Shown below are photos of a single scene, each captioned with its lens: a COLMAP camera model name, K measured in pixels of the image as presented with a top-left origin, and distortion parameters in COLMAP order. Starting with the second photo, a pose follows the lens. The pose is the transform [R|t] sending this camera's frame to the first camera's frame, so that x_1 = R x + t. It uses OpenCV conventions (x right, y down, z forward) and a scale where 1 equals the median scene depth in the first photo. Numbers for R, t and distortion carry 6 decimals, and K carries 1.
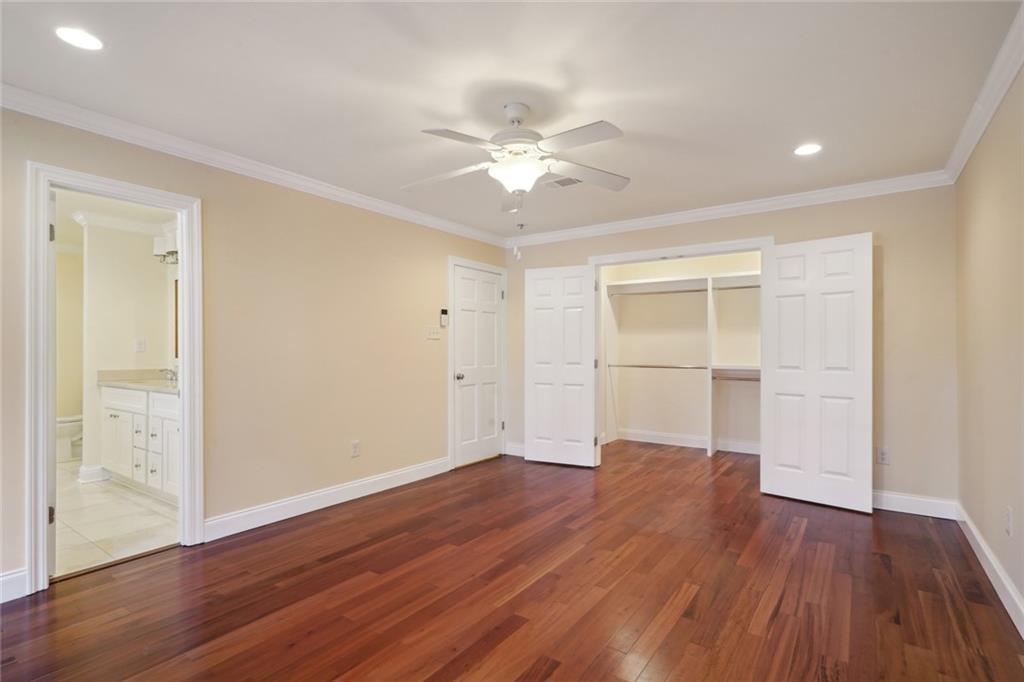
lens RADIAL K [[491.8, 0, 518.6], [0, 491.8, 340.6], [0, 0, 1]] dist [-0.006423, 0.002377]
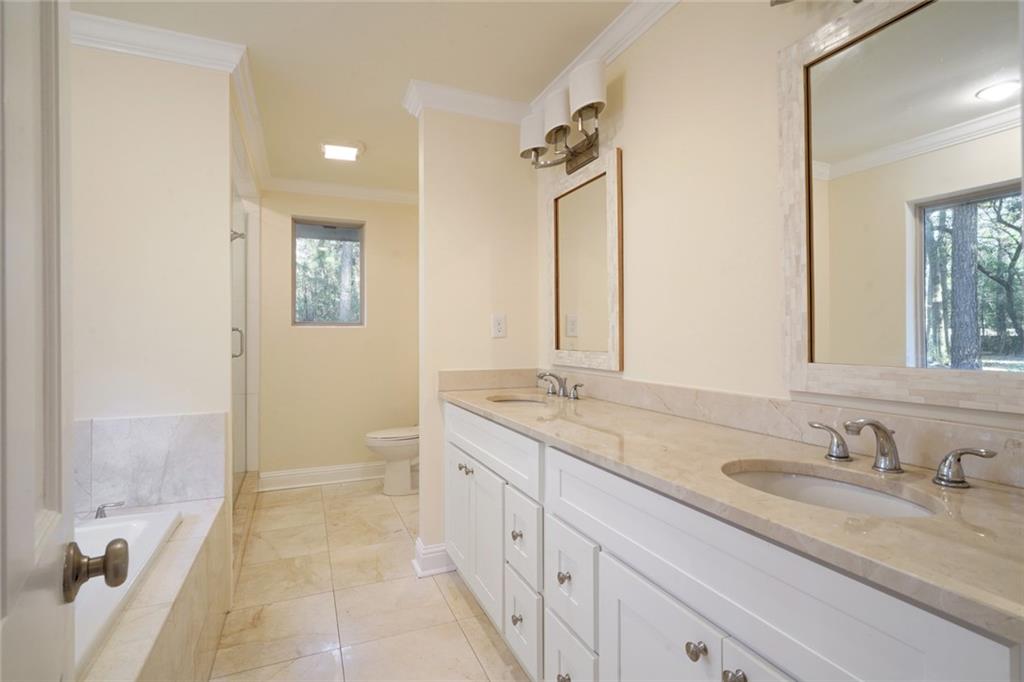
lens RADIAL K [[491.8, 0, 510.4], [0, 491.8, 333.5], [0, 0, 1]] dist [-0.006423, 0.002377]
pose [[0.848354, 0.007520, -0.529376, -0.504860], [0.002214, 0.999840, 0.017751, 0.008950], [0.529424, -0.016232, 0.848202, 0.582163]]
